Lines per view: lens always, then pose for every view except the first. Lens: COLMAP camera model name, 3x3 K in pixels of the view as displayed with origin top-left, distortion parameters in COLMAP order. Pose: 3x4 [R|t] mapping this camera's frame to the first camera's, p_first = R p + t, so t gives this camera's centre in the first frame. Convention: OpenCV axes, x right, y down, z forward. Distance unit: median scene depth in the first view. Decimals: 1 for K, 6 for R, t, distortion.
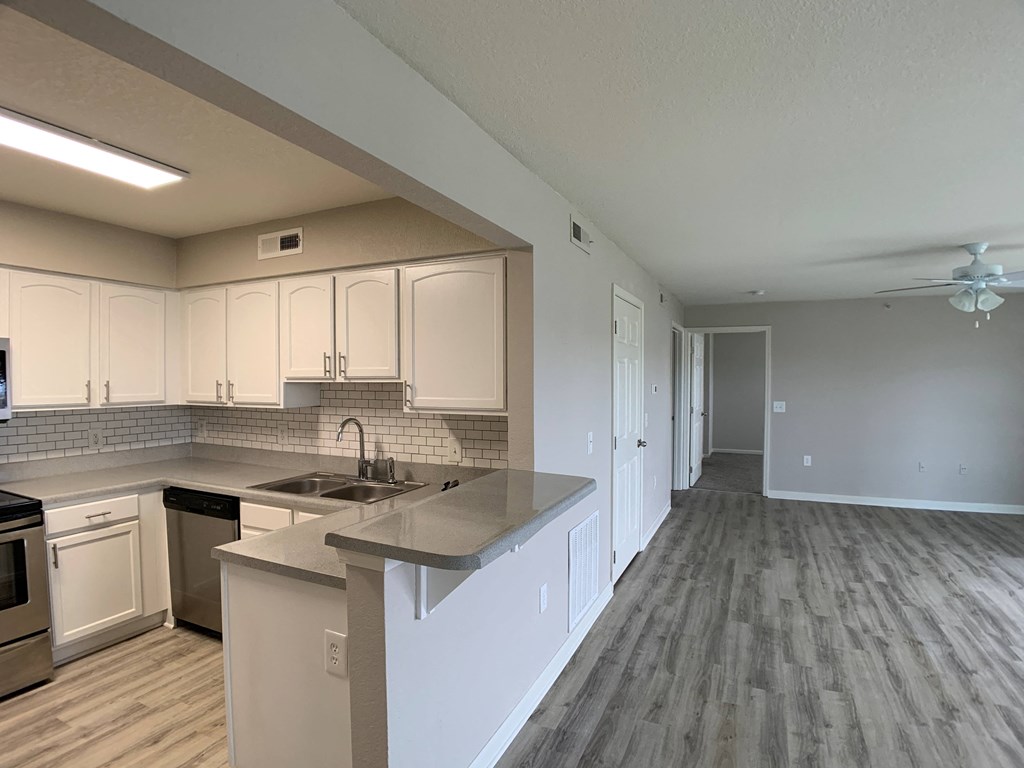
lens RADIAL K [[546.8, 0, 504.4], [0, 546.8, 384.7], [0, 0, 1]] dist [-0.068670, 0.001834]
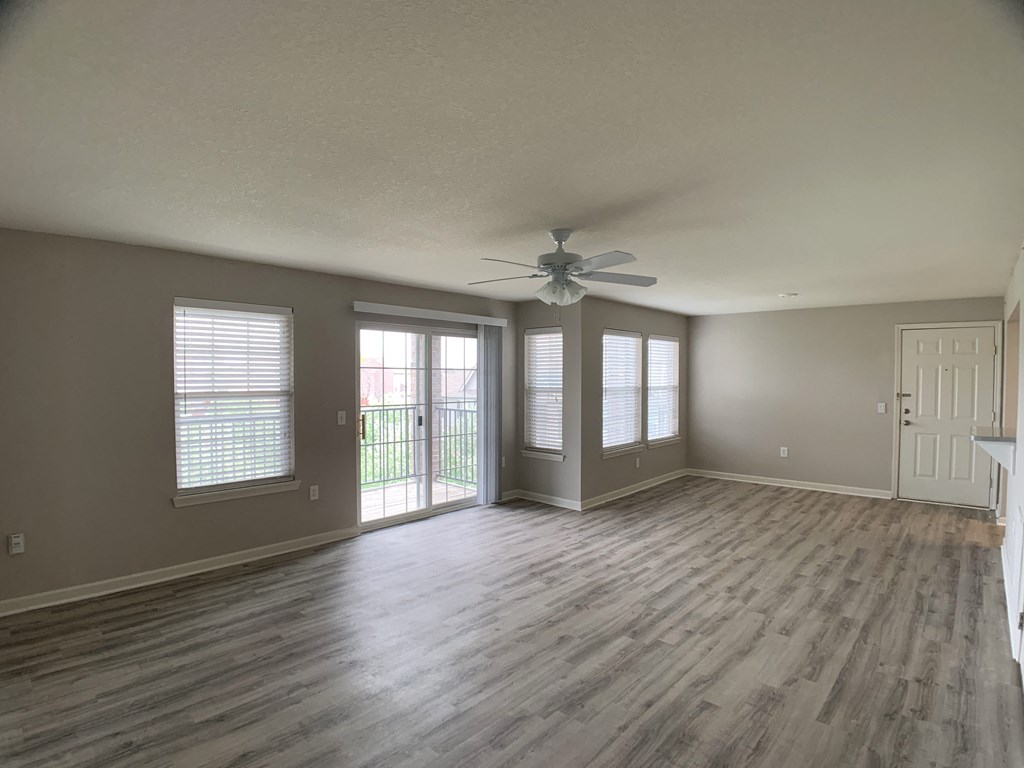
lens RADIAL K [[530.5, 0, 507.9], [0, 530.5, 384.1], [0, 0, 1]] dist [-0.069121, 0.001217]
pose [[-0.952085, -0.006474, 0.305766, 0.783822], [0.002519, 0.999576, 0.029007, -0.034720], [-0.305824, 0.028388, -0.951665, 2.134258]]
